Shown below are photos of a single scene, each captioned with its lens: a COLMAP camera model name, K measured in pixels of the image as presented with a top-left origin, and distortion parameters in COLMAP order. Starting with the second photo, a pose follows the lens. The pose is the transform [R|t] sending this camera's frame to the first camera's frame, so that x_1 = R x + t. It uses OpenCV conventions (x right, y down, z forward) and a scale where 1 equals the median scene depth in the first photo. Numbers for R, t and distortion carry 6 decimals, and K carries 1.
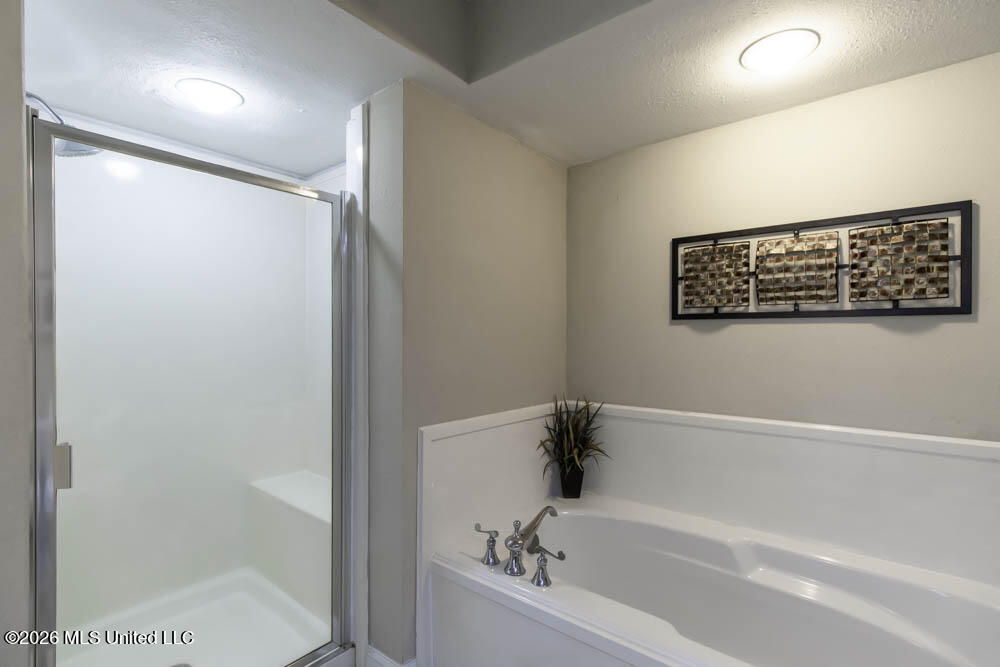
lens RADIAL K [[470.6, 0, 500.2], [0, 470.6, 329.7], [0, 0, 1]] dist [0.004554, 0.000813]
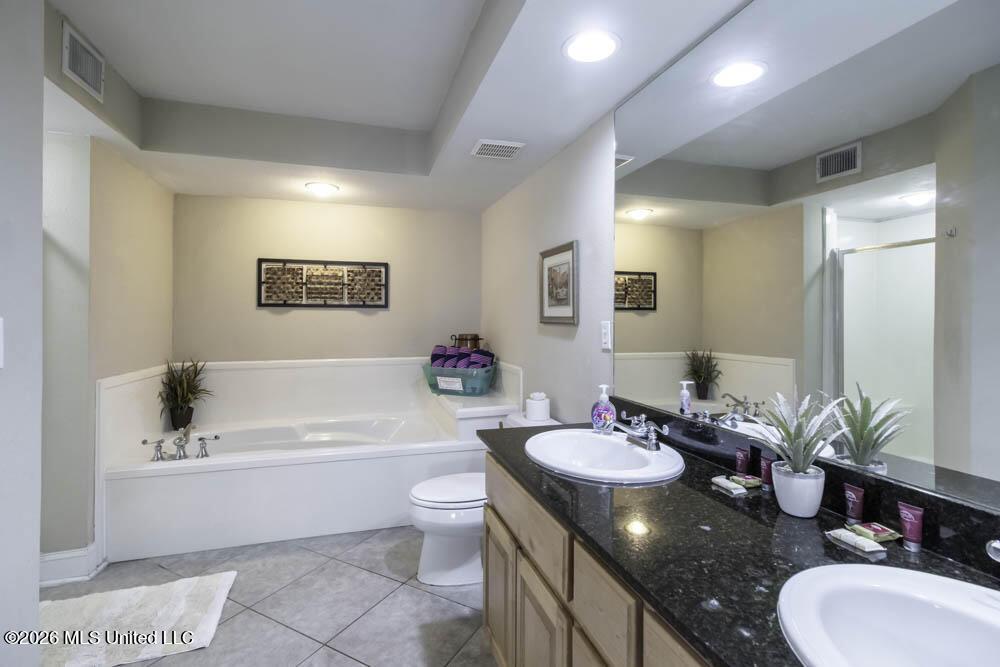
lens RADIAL K [[470.6, 0, 500.2], [0, 470.6, 329.7], [0, 0, 1]] dist [0.004554, 0.000813]
pose [[0.555312, -0.019761, 0.831407, -0.626661], [-0.011422, 0.999442, 0.031384, -0.001815], [-0.831563, -0.026924, 0.554777, -0.736868]]
